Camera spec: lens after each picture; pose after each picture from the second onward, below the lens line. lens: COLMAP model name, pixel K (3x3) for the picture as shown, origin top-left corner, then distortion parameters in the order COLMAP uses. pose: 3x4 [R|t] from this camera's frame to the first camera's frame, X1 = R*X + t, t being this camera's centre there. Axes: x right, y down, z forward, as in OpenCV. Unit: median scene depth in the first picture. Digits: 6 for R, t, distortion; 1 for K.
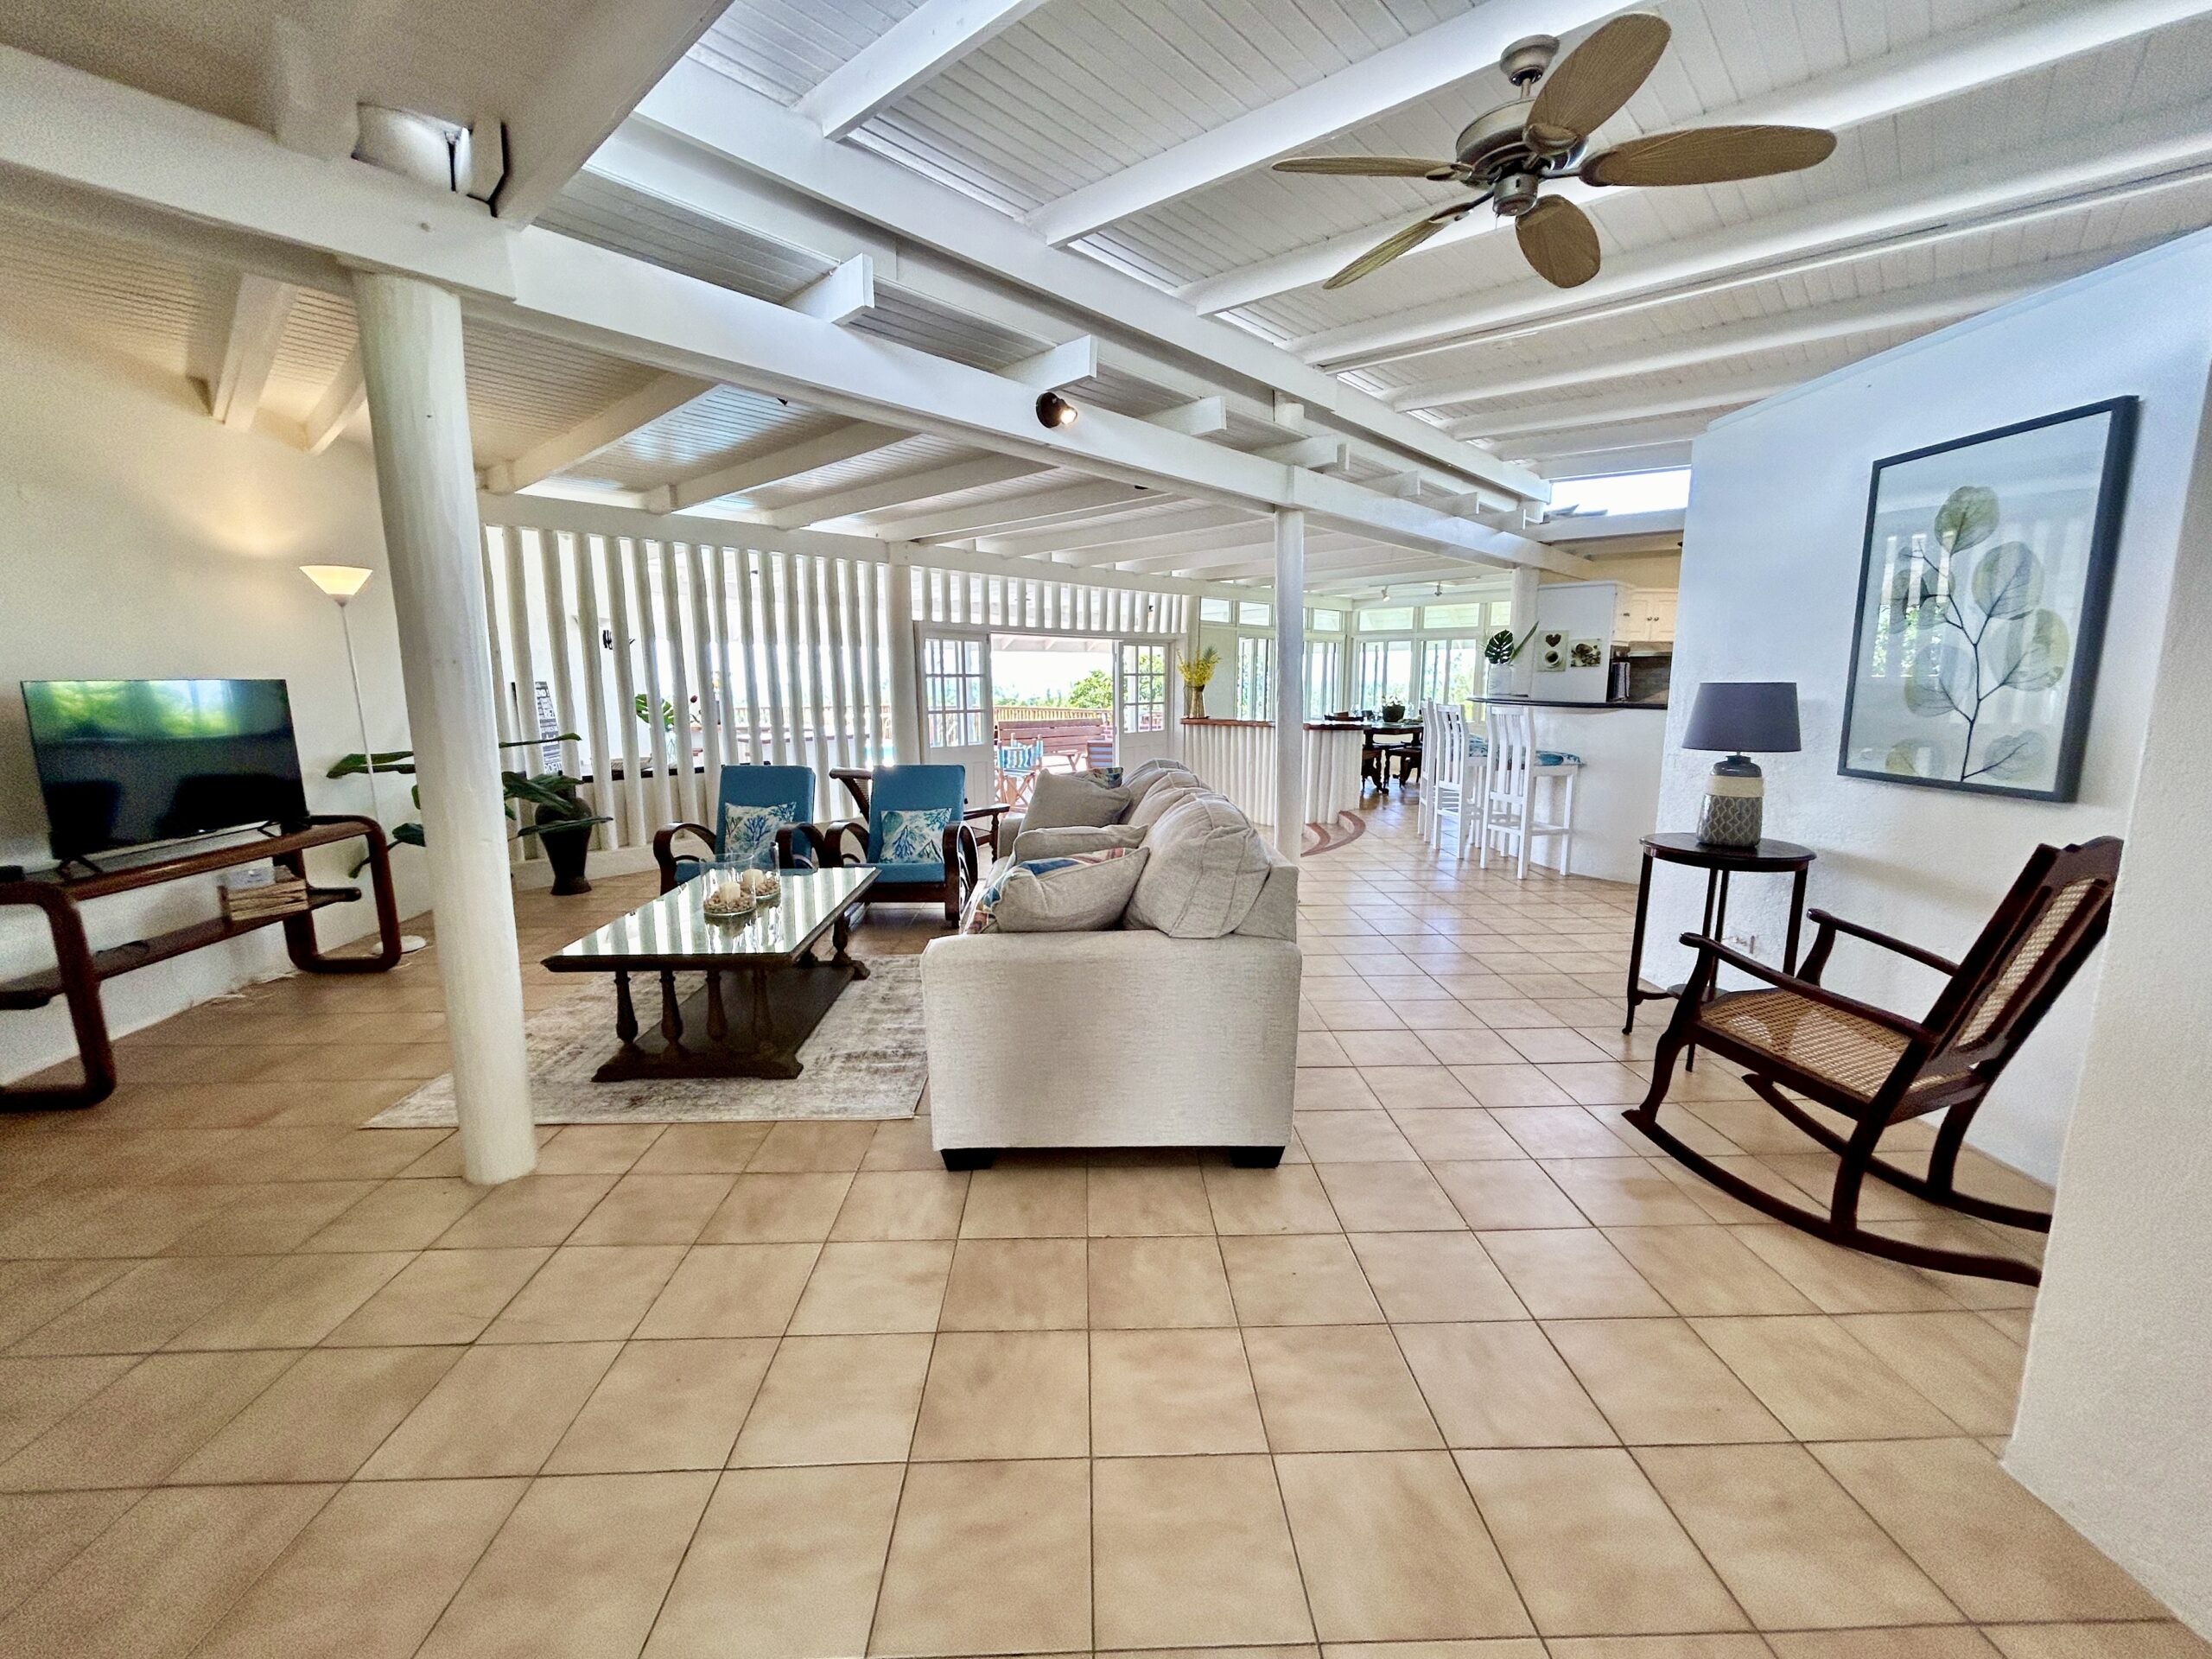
lens RADIAL K [[904.9, 0, 1106.0], [0, 904.9, 829.5], [0, 0, 1]] dist [-0.000942, 0.000291]
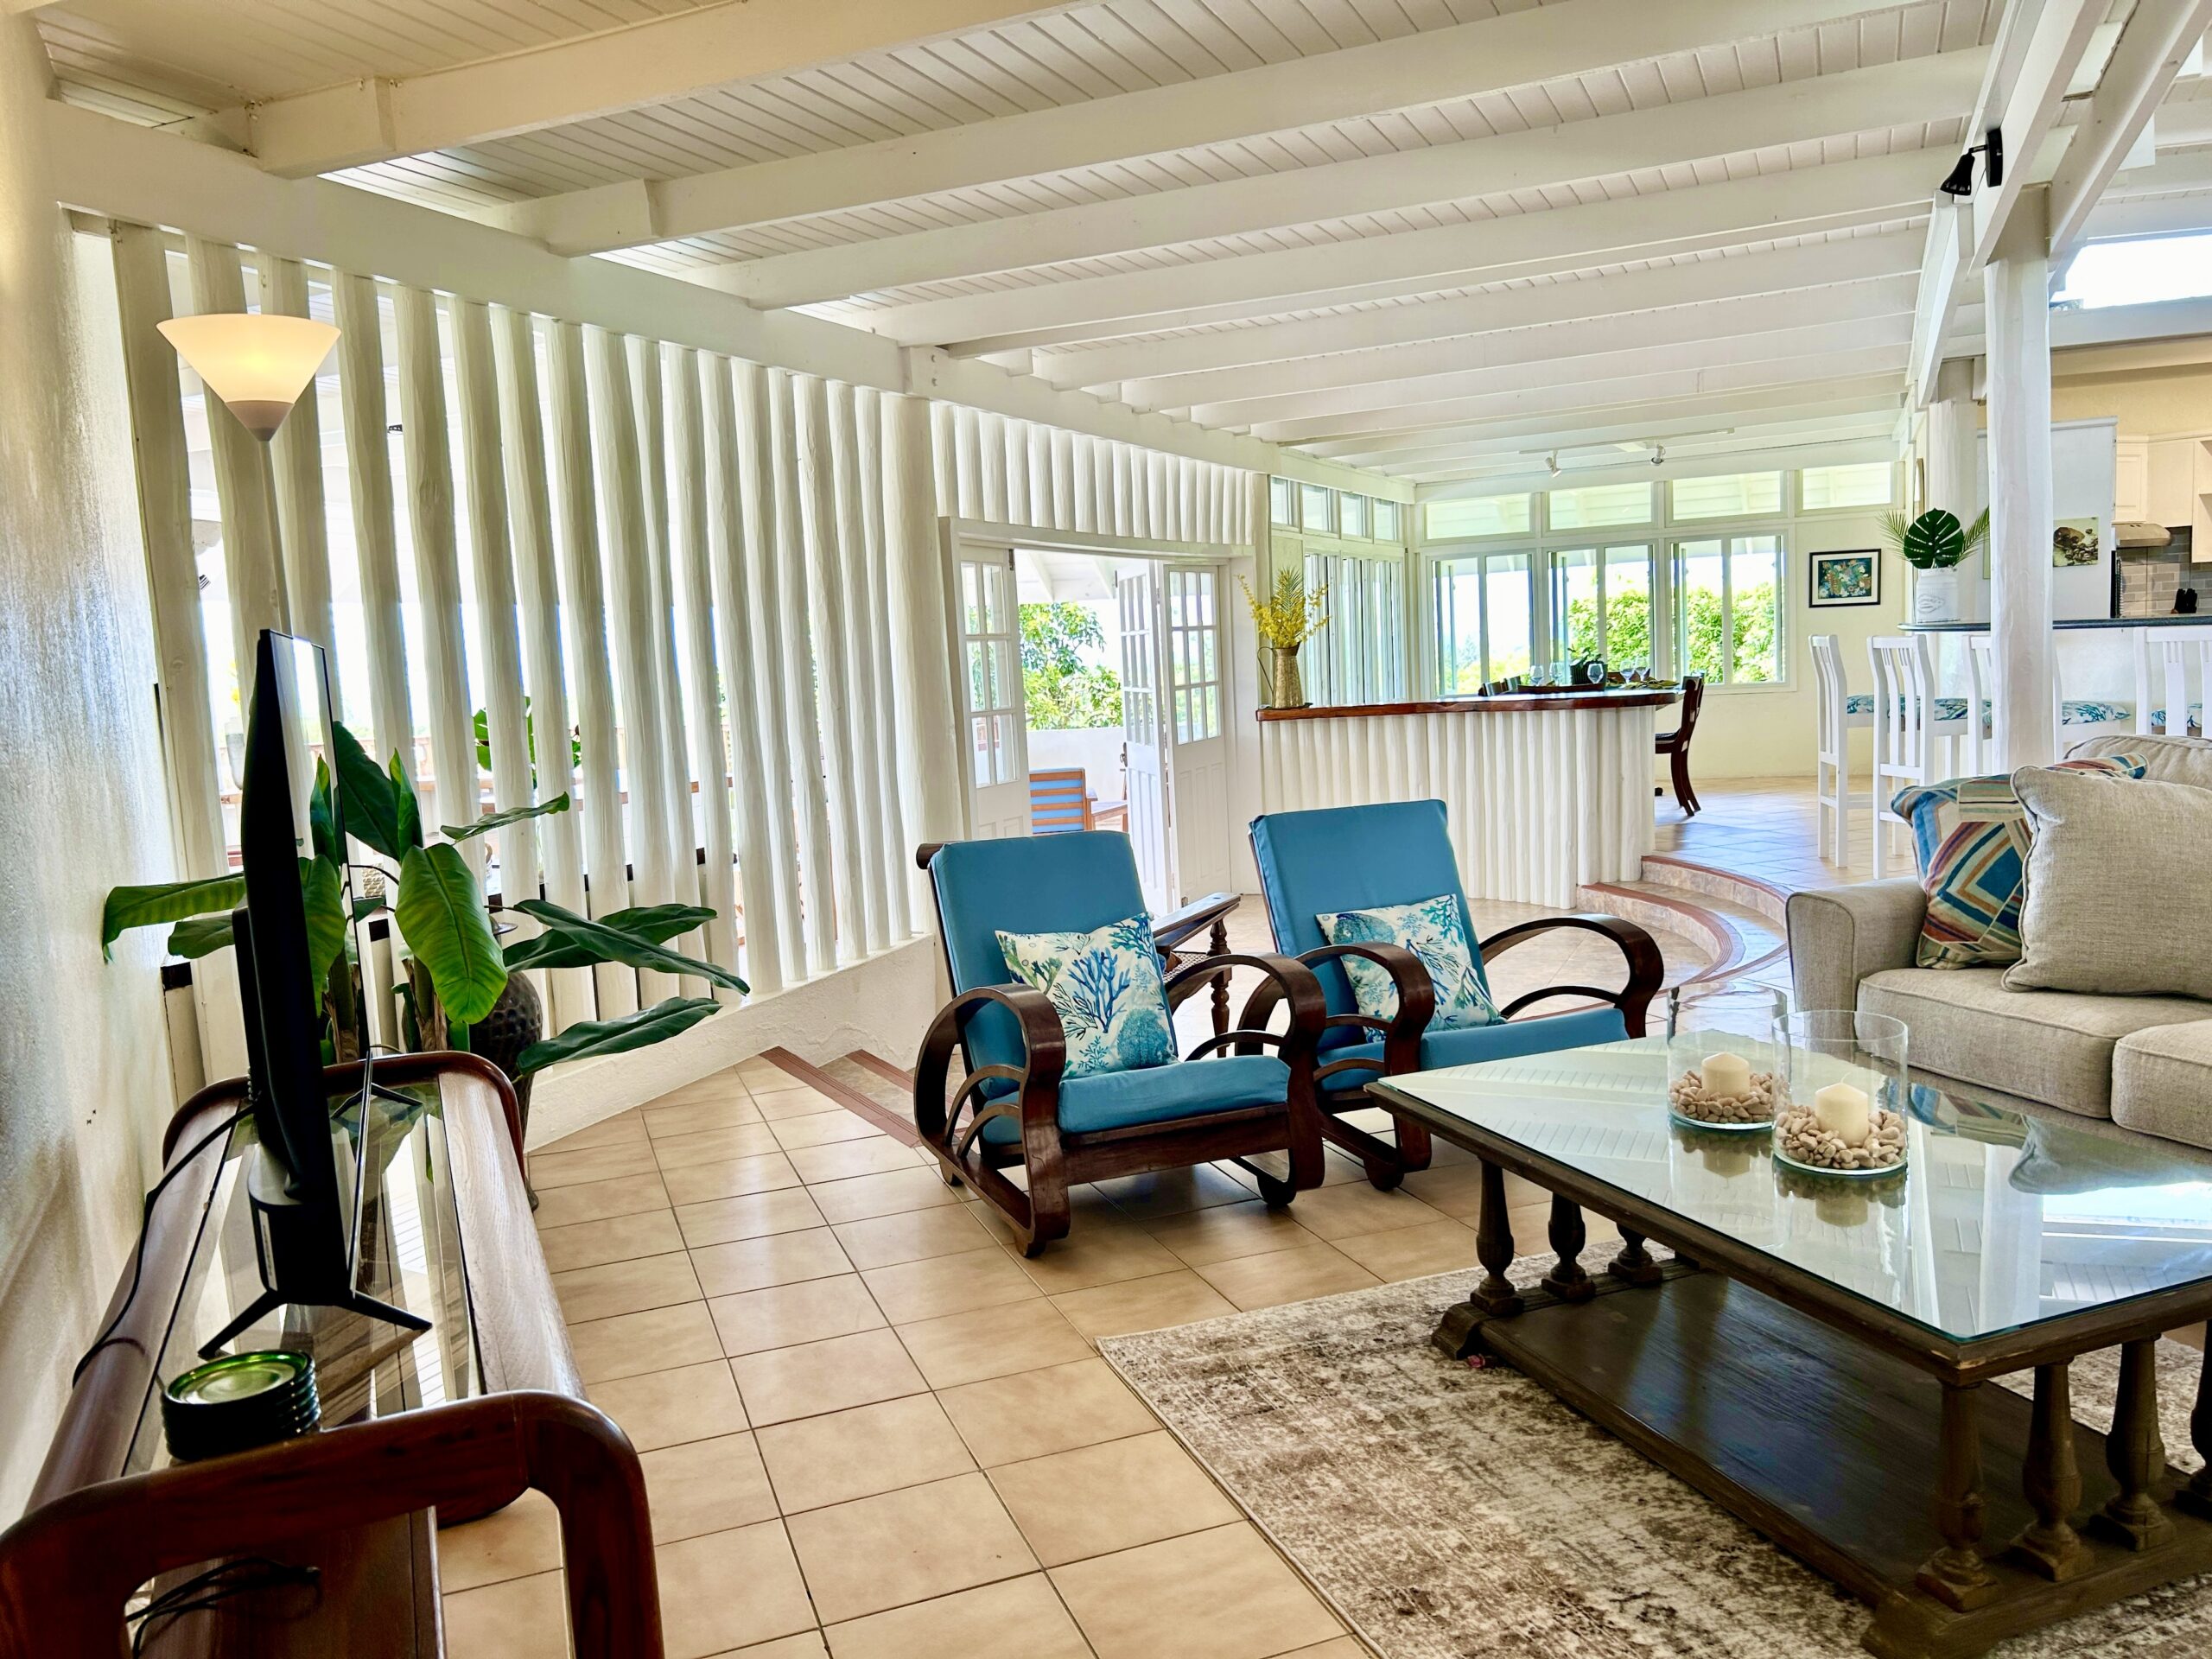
lens RADIAL K [[1684.8, 0, 1106.0], [0, 1684.8, 829.5], [0, 0, 1]] dist [0.022385, -0.001291]
pose [[0.948692, -0.080250, 0.305848, -0.321528], [0.101015, 0.993491, -0.052654, -0.014570], [-0.299632, 0.080847, 0.950623, 0.135034]]
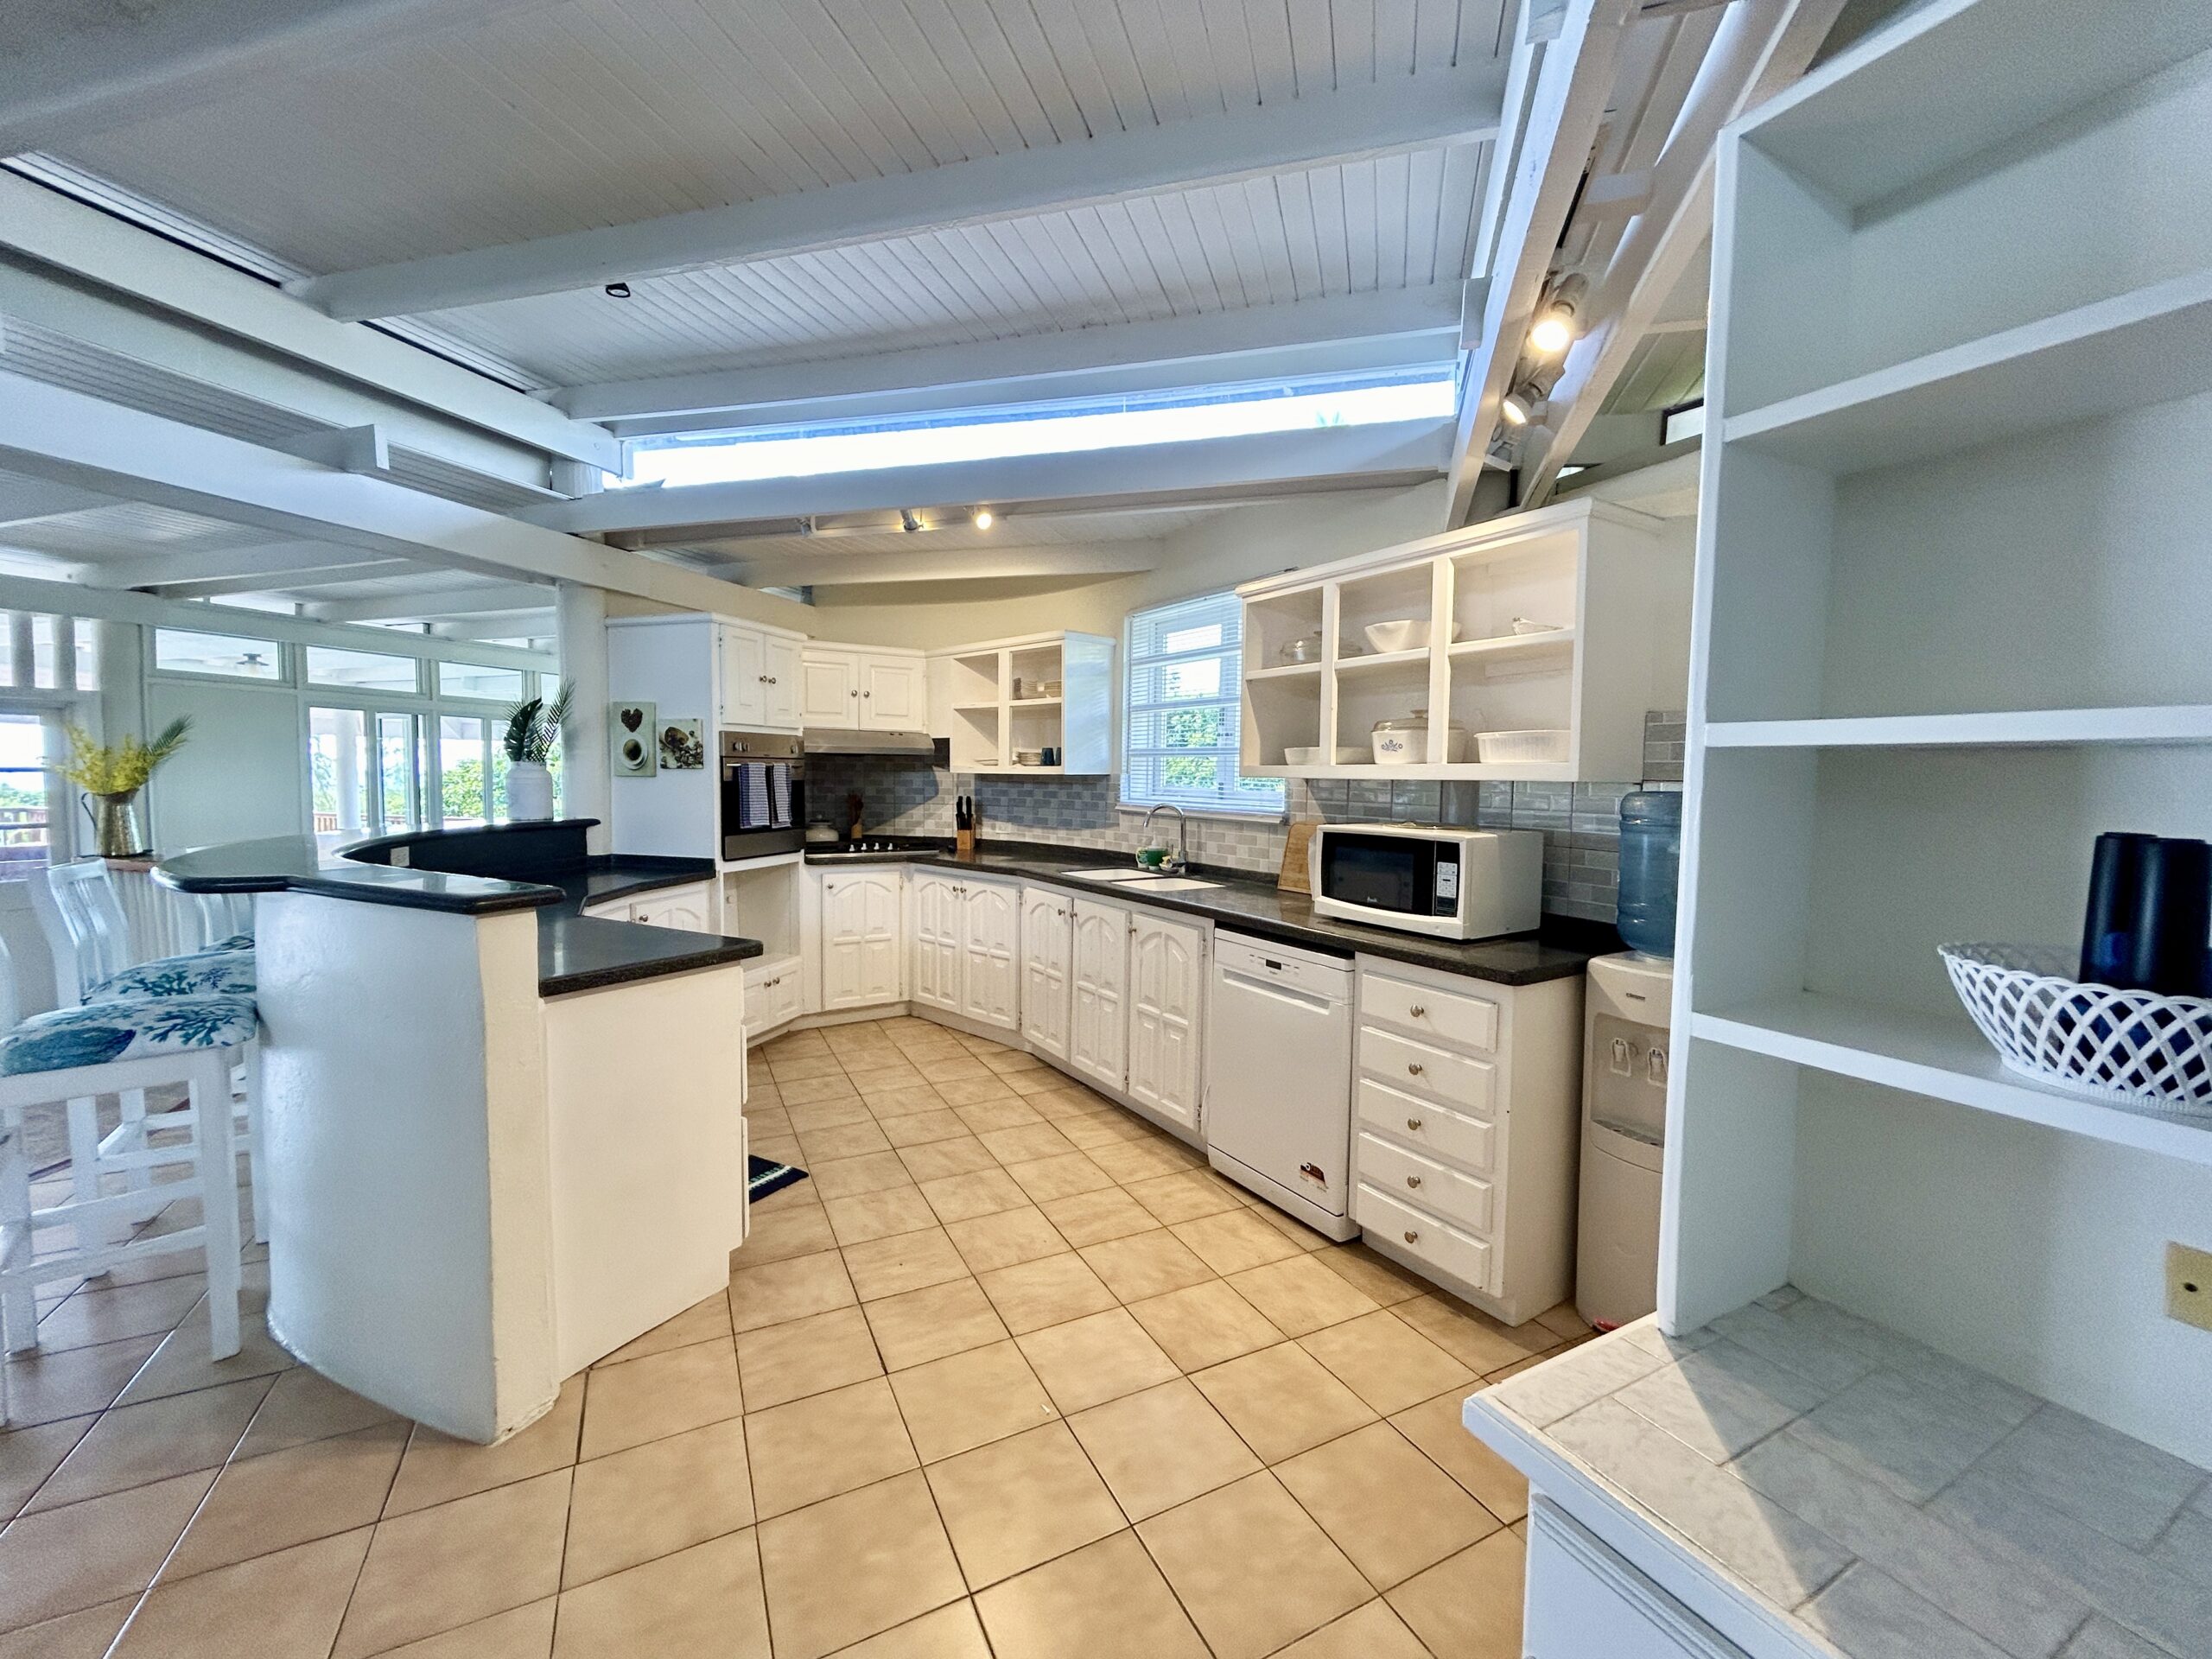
lens RADIAL K [[904.9, 0, 1106.0], [0, 904.9, 829.5], [0, 0, 1]] dist [-0.000942, 0.000291]
pose [[0.909266, -0.010455, 0.416084, 0.429589], [0.053705, 0.994275, -0.092377, -0.064538], [-0.412736, 0.106341, 0.904622, 0.328579]]
